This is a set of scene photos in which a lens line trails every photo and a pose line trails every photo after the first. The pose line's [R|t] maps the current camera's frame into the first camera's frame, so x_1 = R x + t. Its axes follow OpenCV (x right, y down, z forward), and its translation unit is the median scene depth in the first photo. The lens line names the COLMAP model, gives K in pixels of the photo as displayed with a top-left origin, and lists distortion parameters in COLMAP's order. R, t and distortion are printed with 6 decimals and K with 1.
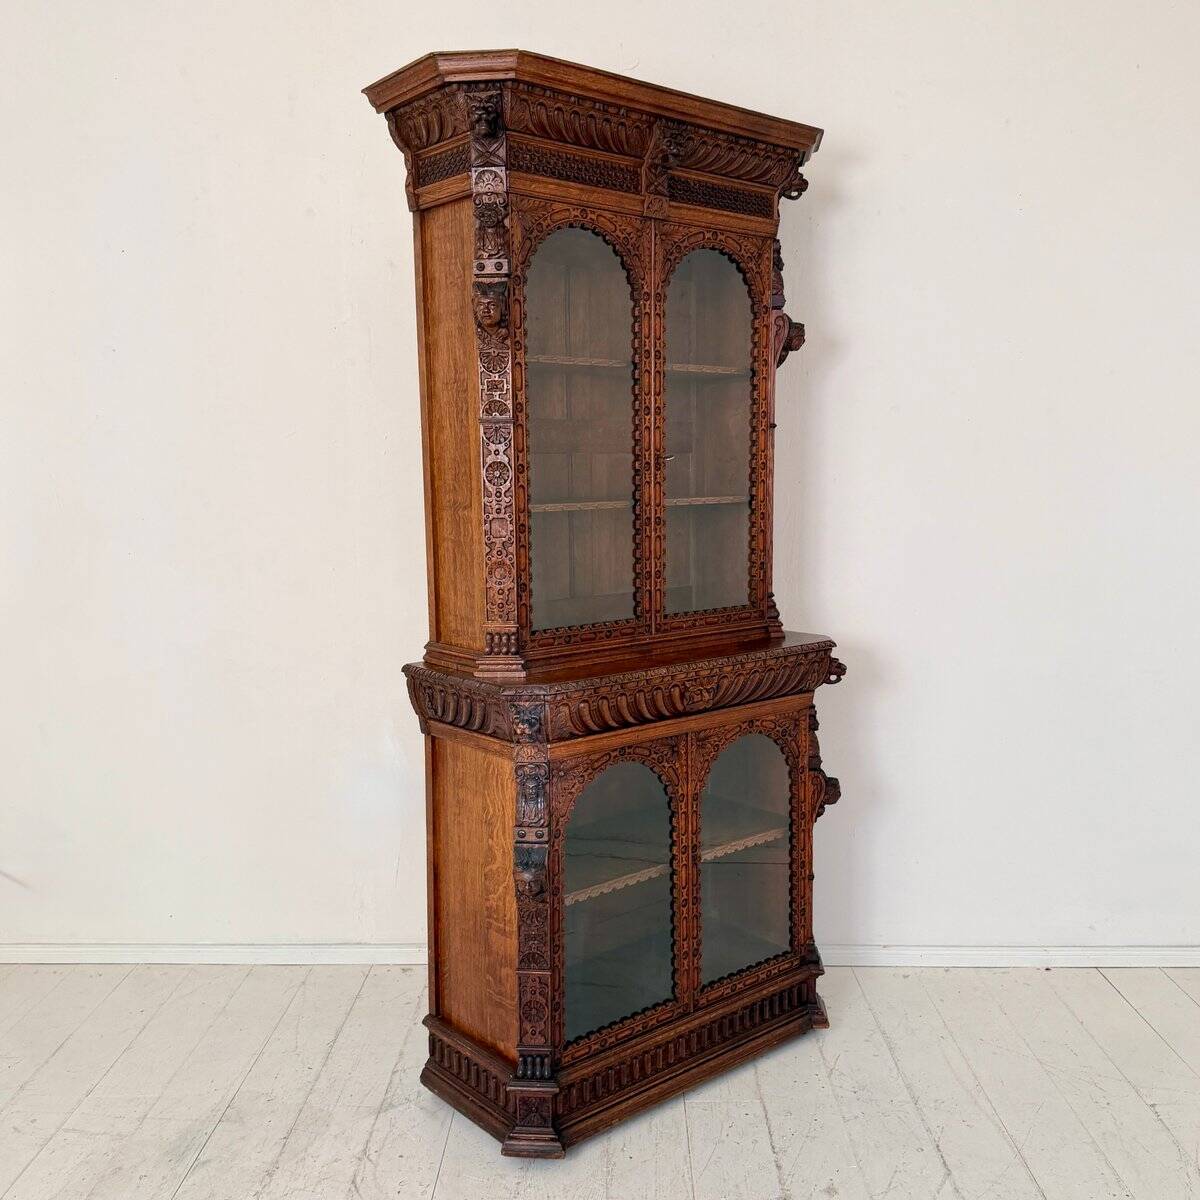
lens RADIAL K [[1163.9, 0, 604.8], [0, 1163.9, 620.2], [0, 0, 1]] dist [0.216020, -0.526180]
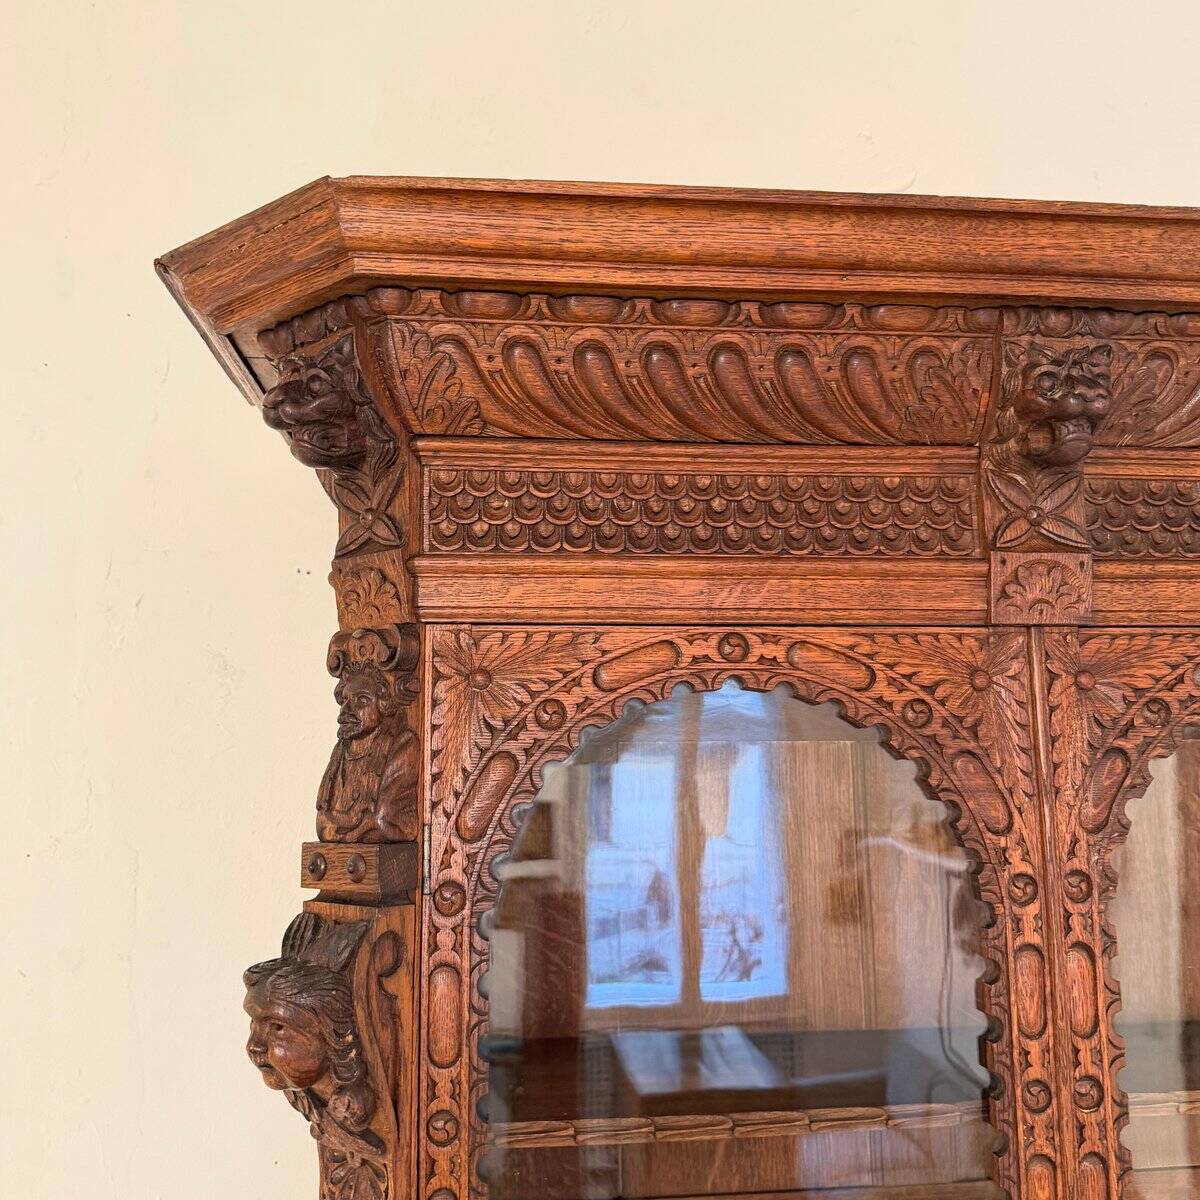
lens RADIAL K [[1144.7, 0, 615.7], [0, 1144.7, 602.0], [0, 0, 1]] dist [0.134685, -0.250995]
pose [[0.827054, -0.078878, -0.556561, 0.115319], [-0.069233, 0.968274, -0.240110, -0.268554], [0.557842, 0.237116, 0.795354, 0.712480]]
